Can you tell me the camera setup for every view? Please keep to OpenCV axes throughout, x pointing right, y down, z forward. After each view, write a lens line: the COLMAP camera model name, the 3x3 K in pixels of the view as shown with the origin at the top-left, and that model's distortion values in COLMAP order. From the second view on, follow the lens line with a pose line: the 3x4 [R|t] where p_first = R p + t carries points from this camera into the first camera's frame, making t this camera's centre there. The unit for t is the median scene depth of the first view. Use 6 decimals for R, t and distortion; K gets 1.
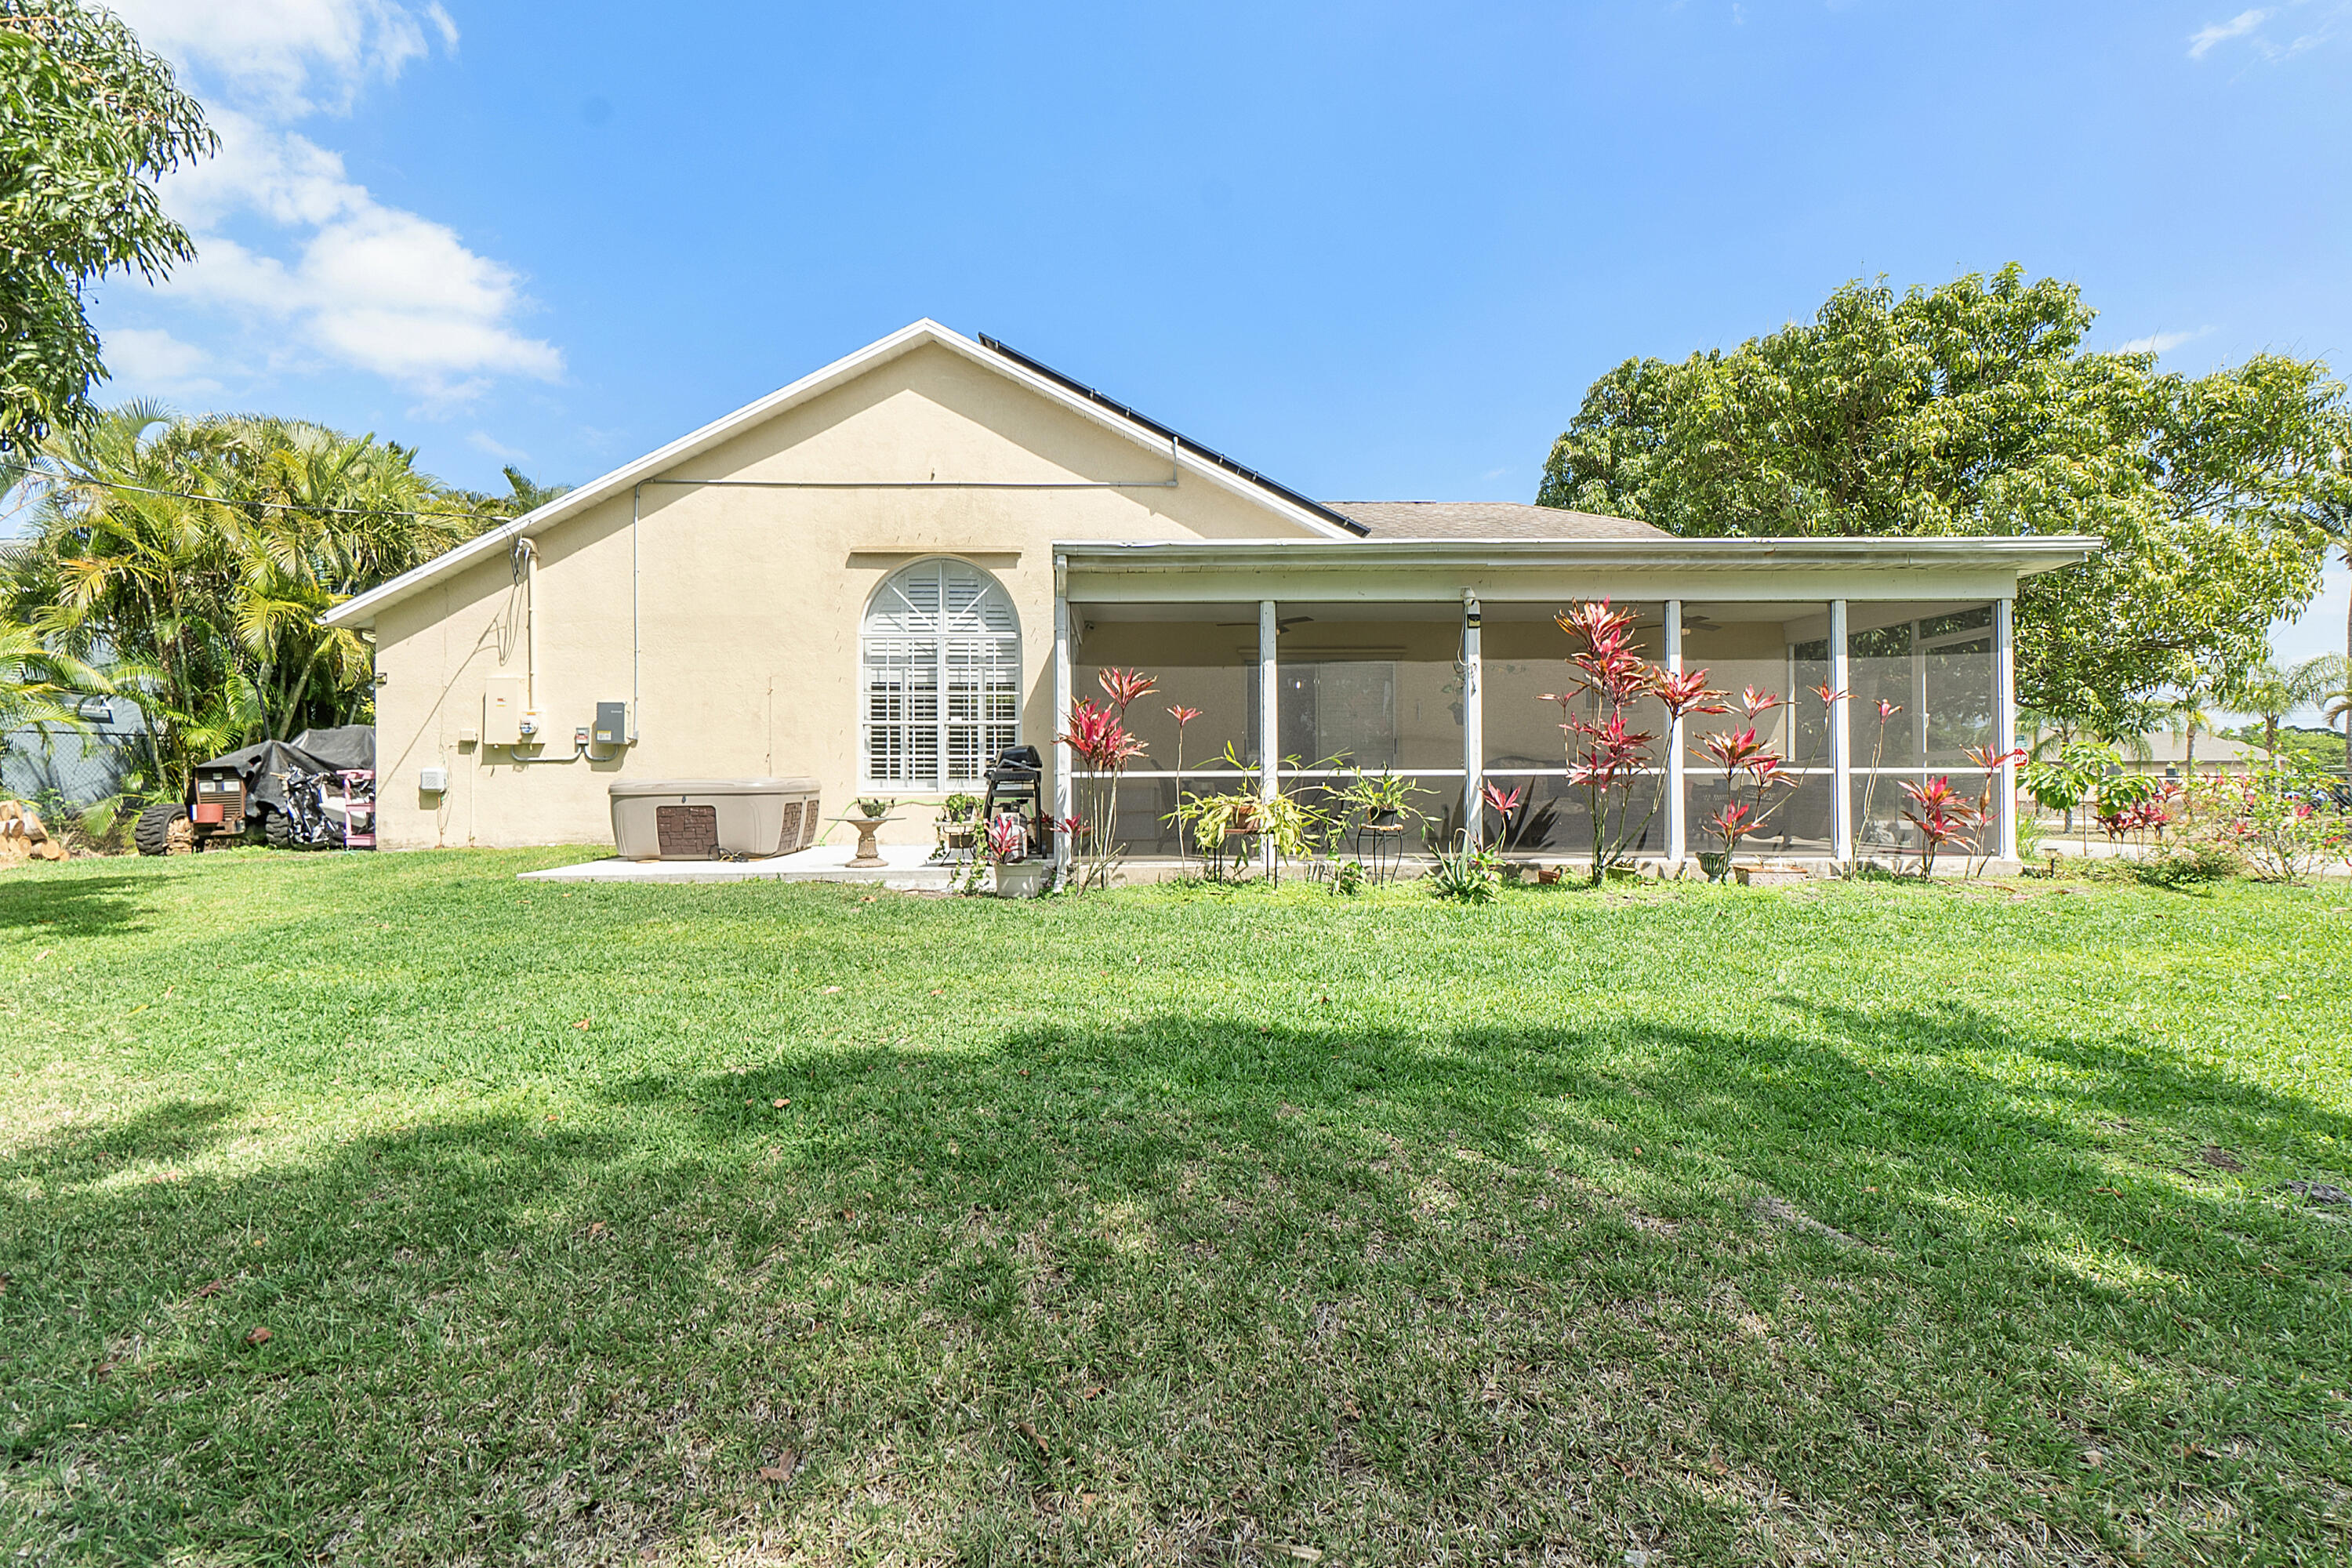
lens RADIAL K [[1022.0, 0, 1176.0], [0, 1022.0, 784.0], [0, 0, 1]] dist [-0.020034, -0.000111]
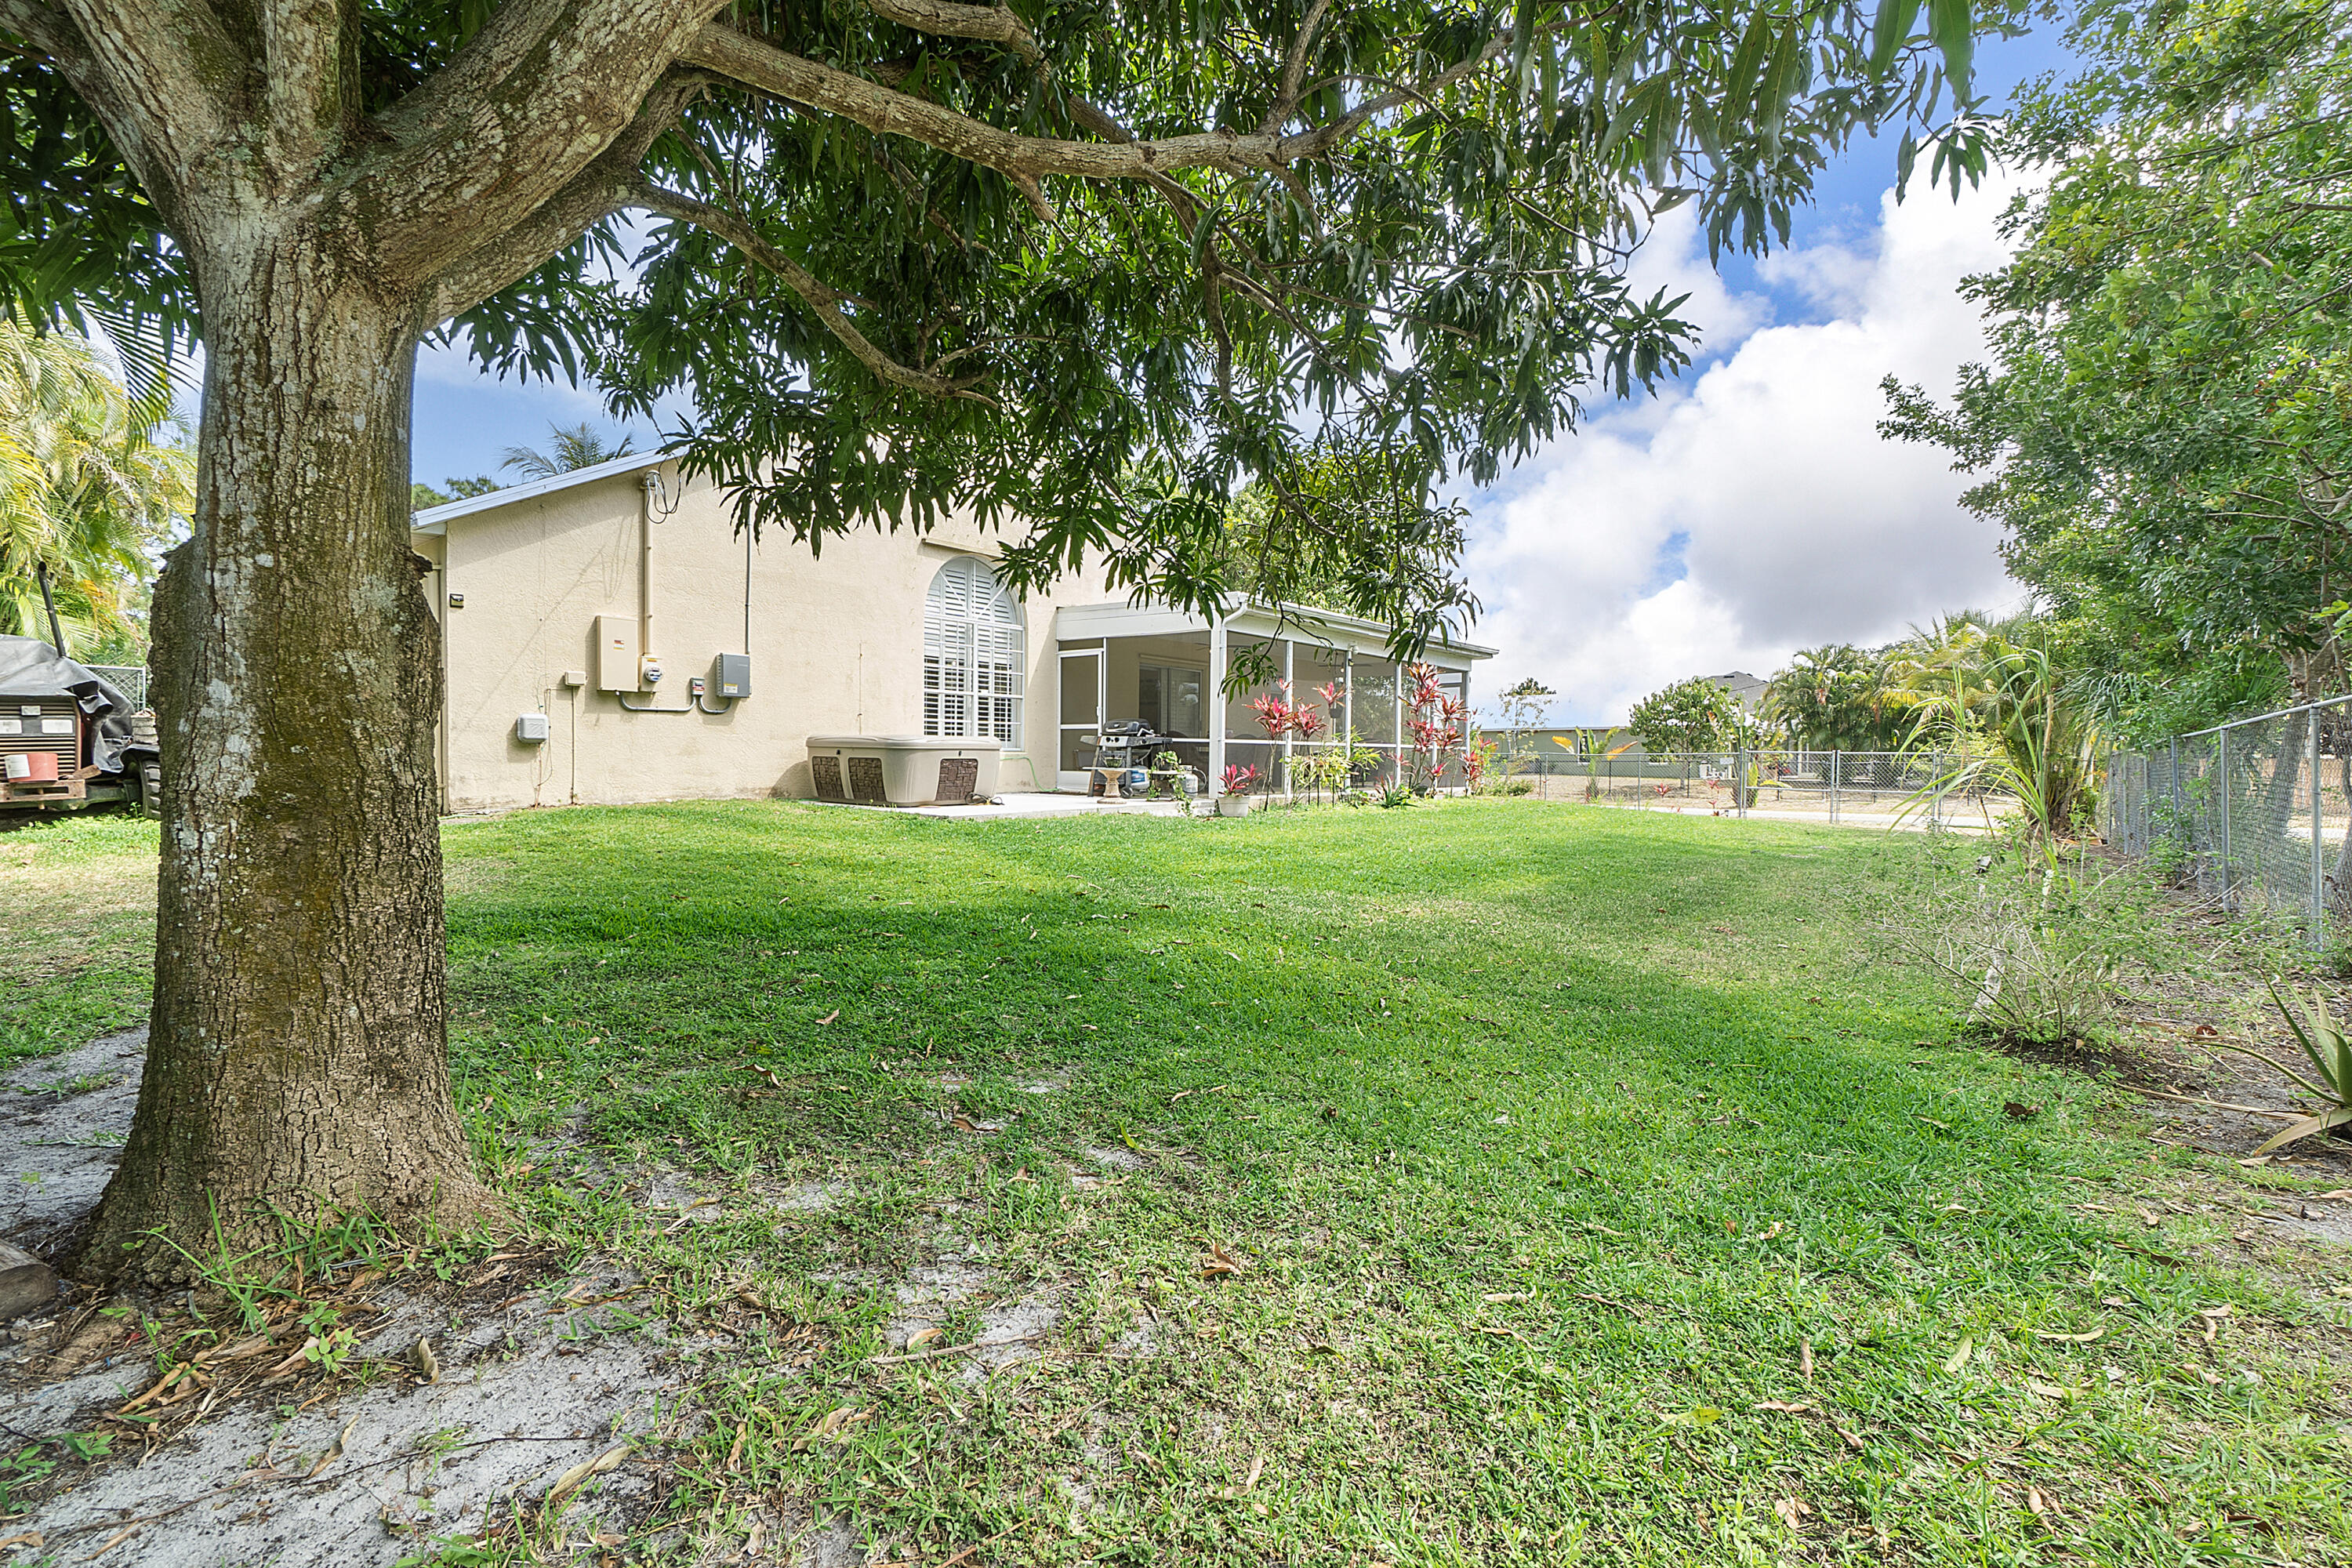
lens RADIAL K [[1022.0, 0, 1176.0], [0, 1022.0, 784.0], [0, 0, 1]] dist [-0.020034, -0.000111]
pose [[0.658977, -0.008080, 0.752120, -0.999653], [-0.007542, 0.999821, 0.017349, 0.024467], [-0.752125, -0.017105, 0.658798, 0.028130]]
